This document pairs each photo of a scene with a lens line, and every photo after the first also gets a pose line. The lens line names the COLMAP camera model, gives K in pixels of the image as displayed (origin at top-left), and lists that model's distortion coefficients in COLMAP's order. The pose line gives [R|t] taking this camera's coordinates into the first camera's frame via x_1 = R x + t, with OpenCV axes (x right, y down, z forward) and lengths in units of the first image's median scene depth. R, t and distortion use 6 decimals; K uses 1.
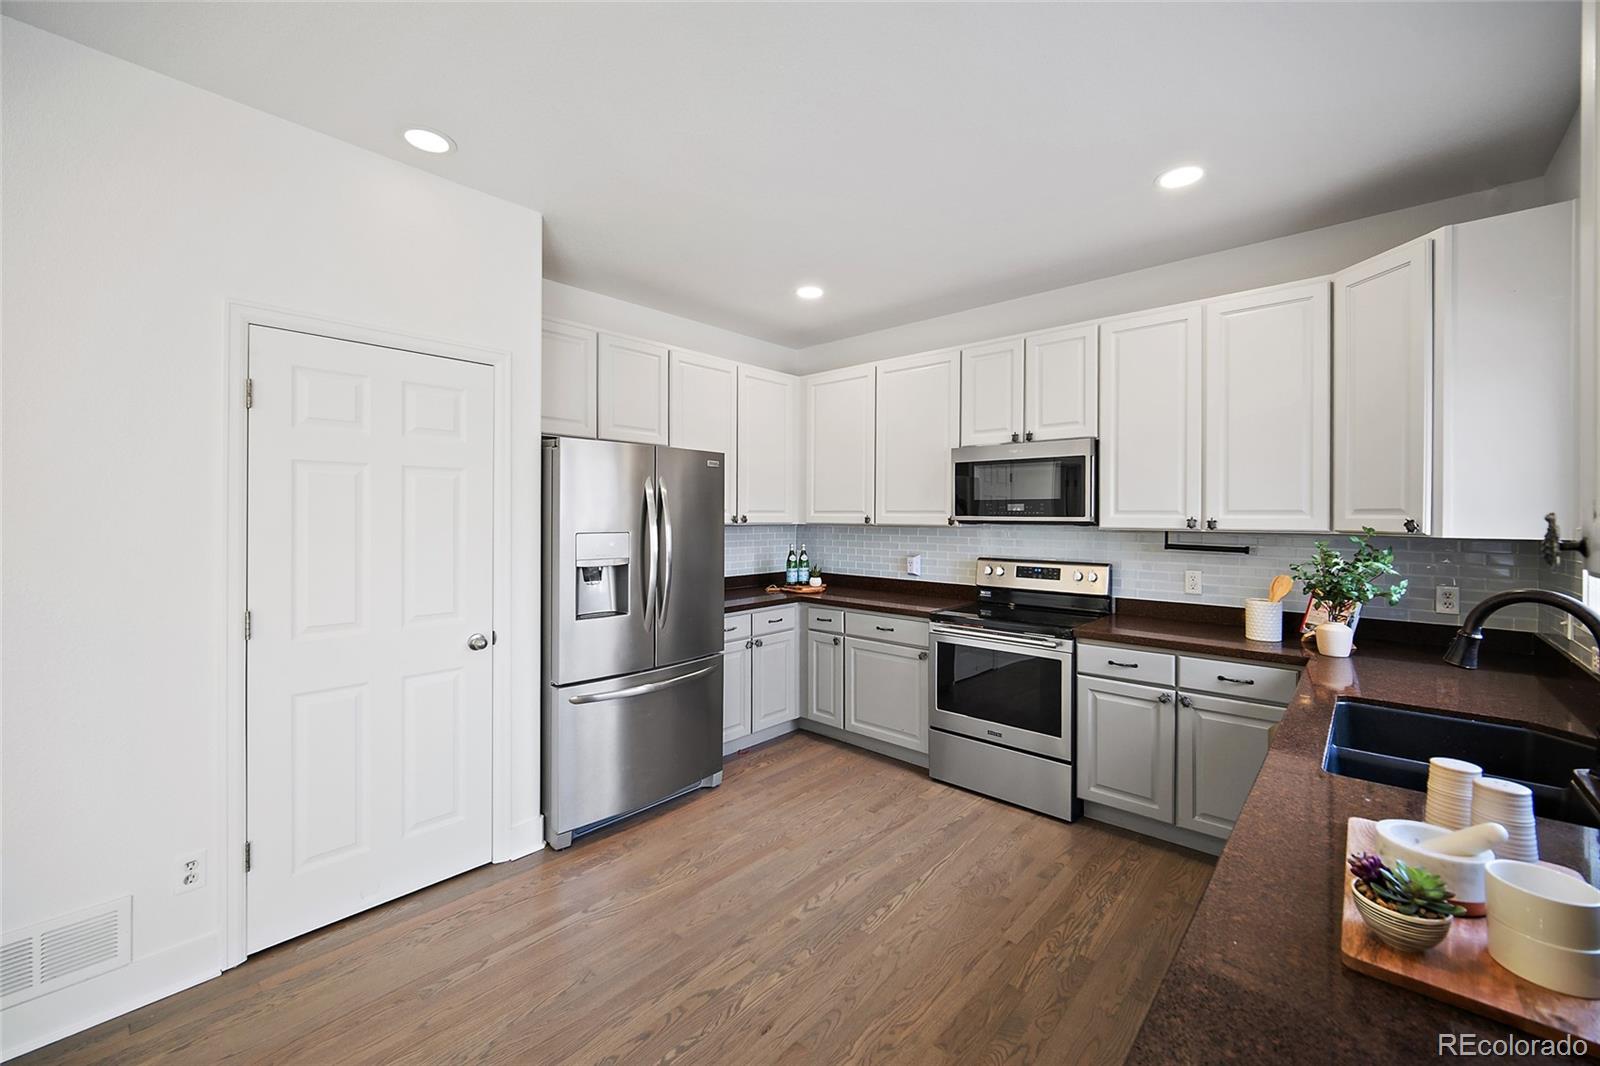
lens RADIAL K [[636.5, 0, 799.3], [0, 636.5, 516.6], [0, 0, 1]] dist [-0.002213, 0.001752]
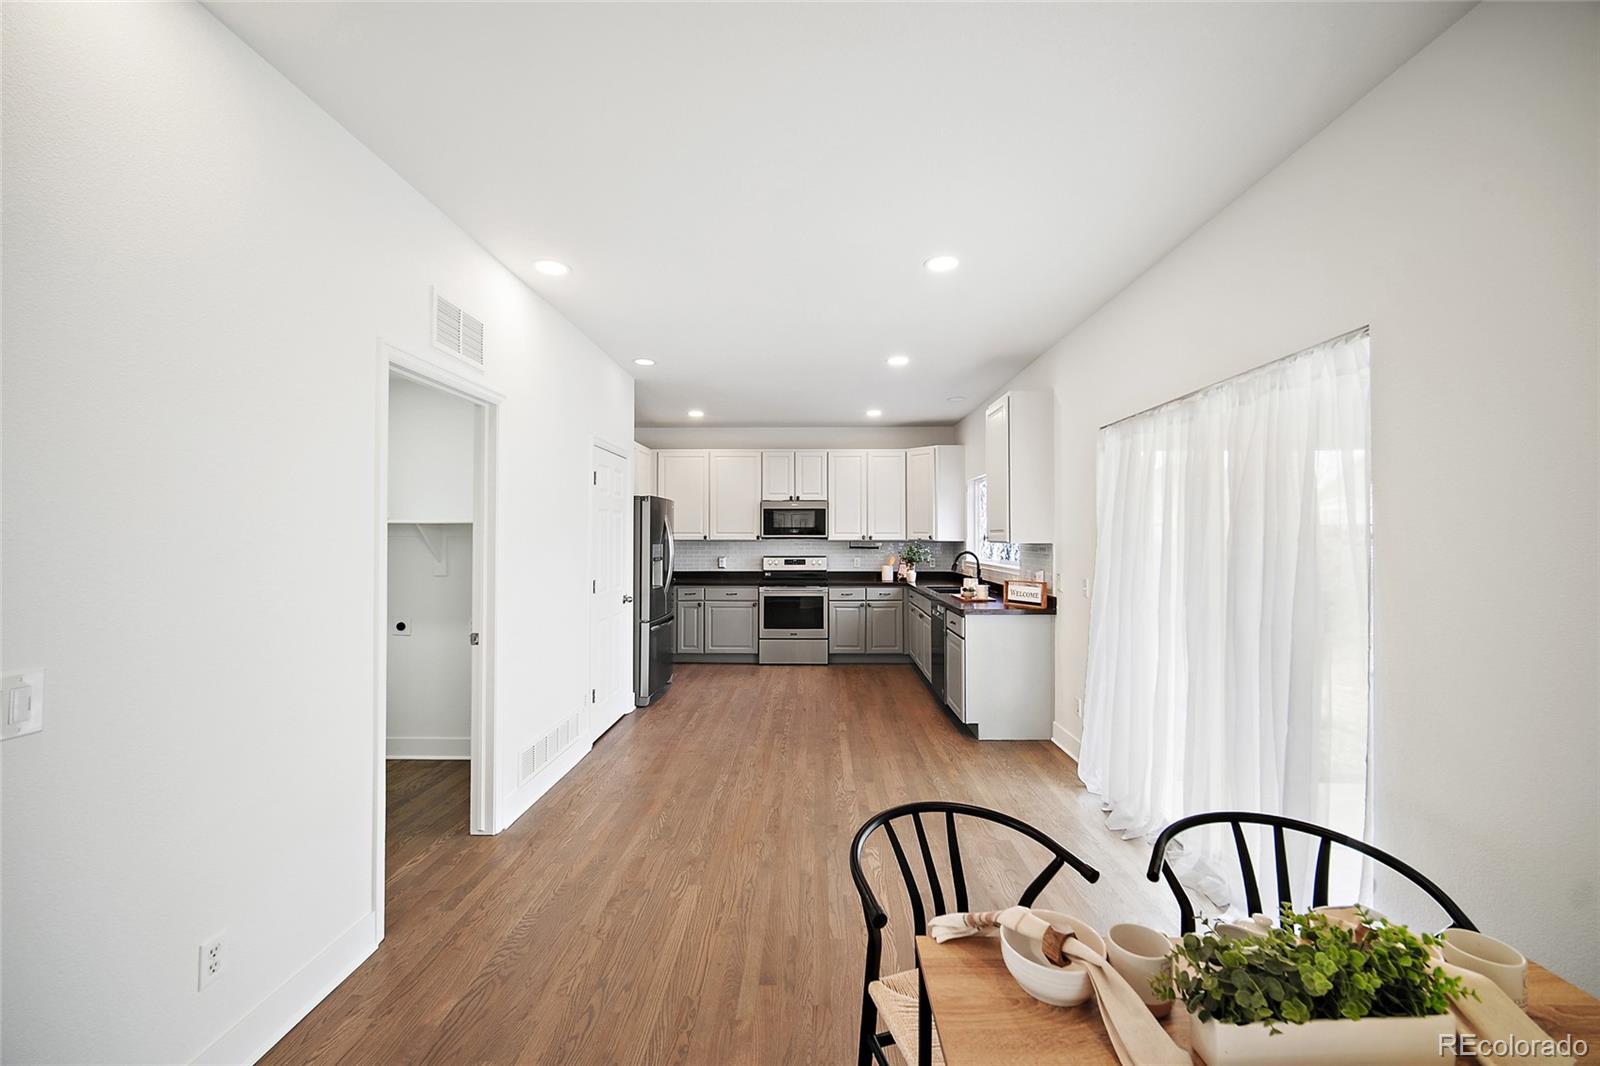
lens RADIAL K [[636.5, 0, 789.9], [0, 636.5, 539.0], [0, 0, 1]] dist [-0.002213, 0.001752]
pose [[0.762941, -0.006099, 0.646439, -1.073388], [0.005265, 0.999981, 0.003221, 0.005666], [-0.646446, 0.000946, 0.762959, -0.638755]]
